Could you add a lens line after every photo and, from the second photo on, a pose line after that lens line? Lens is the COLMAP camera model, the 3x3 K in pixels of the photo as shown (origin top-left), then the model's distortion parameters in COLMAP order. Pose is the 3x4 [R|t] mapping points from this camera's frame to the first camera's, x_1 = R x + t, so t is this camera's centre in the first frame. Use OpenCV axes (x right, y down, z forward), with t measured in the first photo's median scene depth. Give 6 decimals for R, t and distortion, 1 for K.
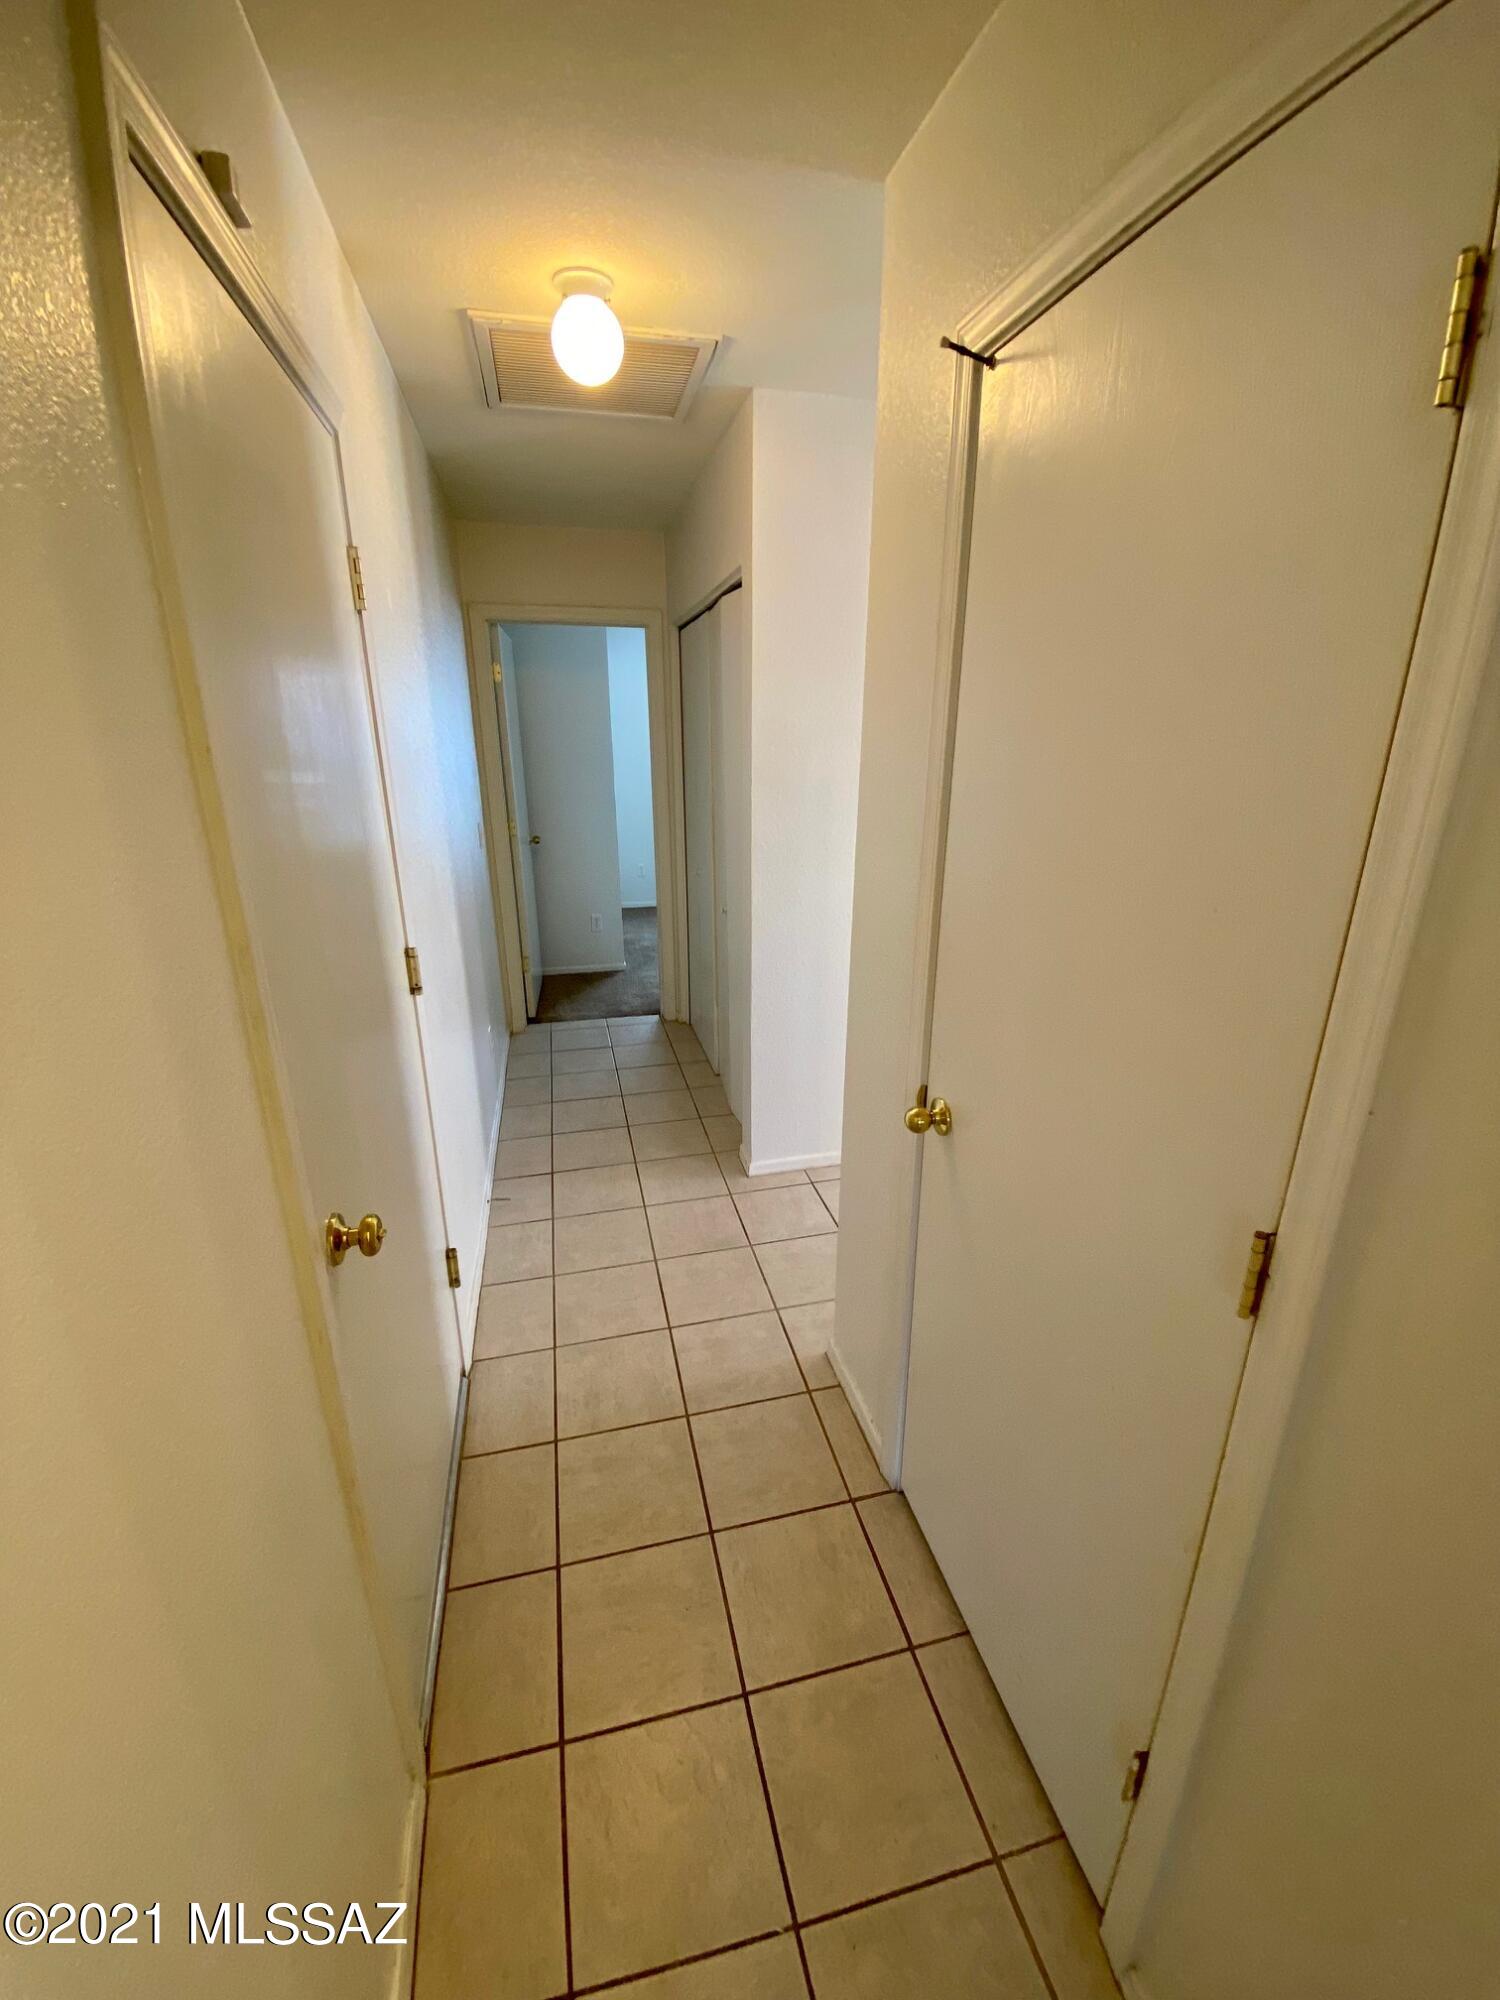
lens RADIAL K [[799.6, 0, 750.0], [0, 799.6, 1000.0], [0, 0, 1]] dist [0.000951, -0.017397]
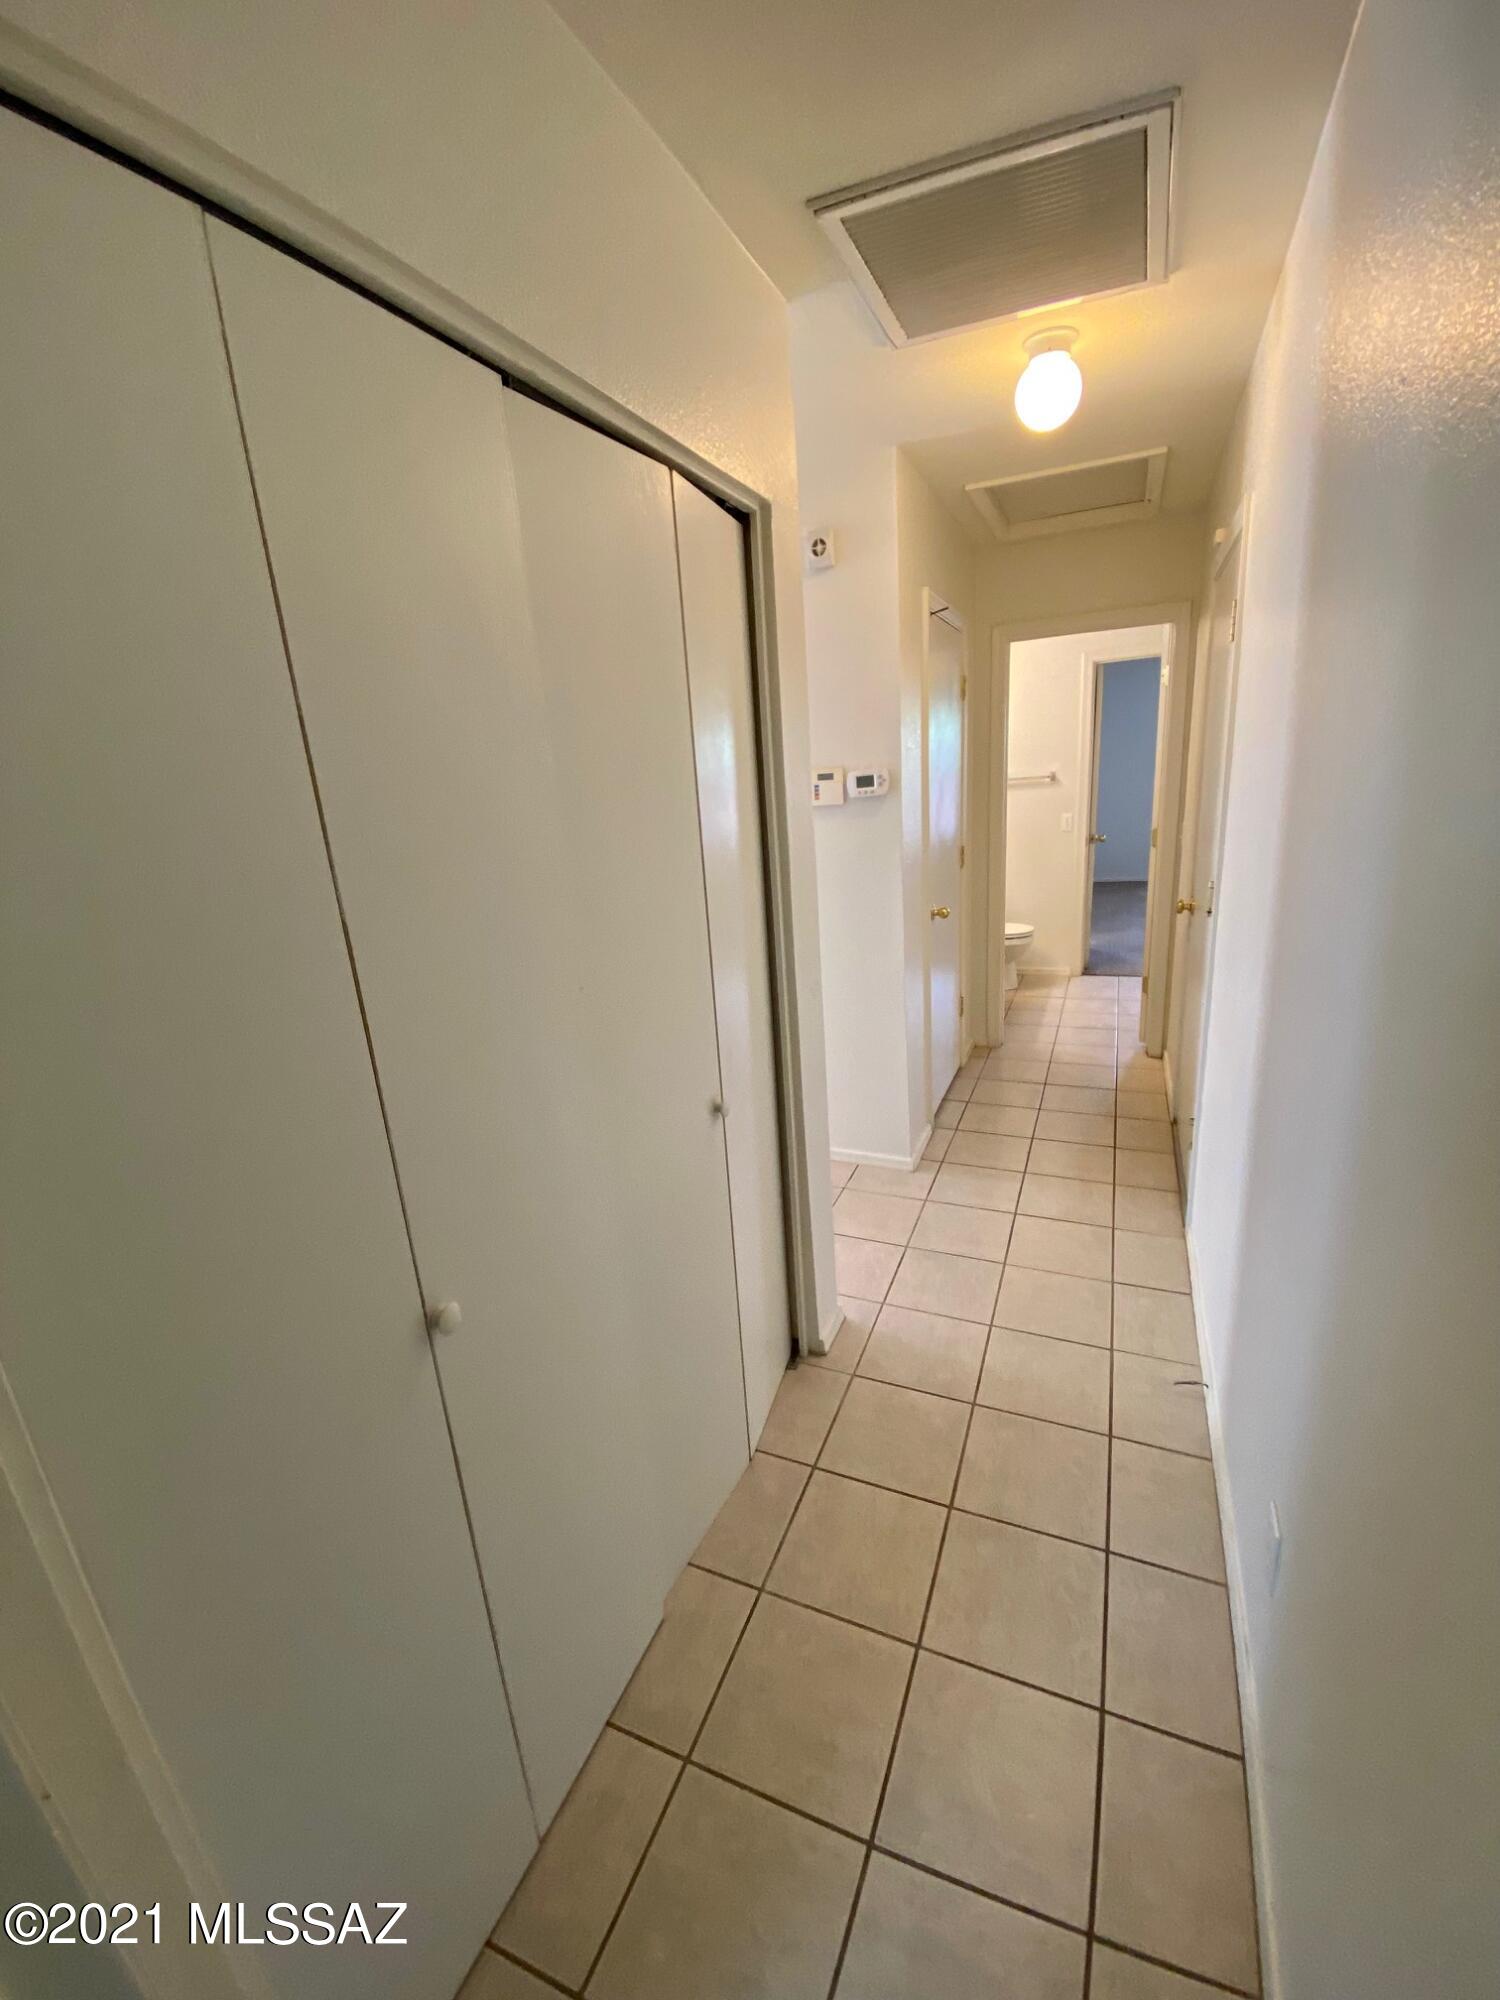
lens RADIAL K [[799.6, 0, 750.0], [0, 799.6, 1000.0], [0, 0, 1]] dist [0.000951, -0.017397]
pose [[-0.797619, -0.107430, 0.593517, -0.400692], [0.256450, 0.830236, 0.494917, -0.501500], [-0.545928, 0.546962, -0.634661, 1.538392]]
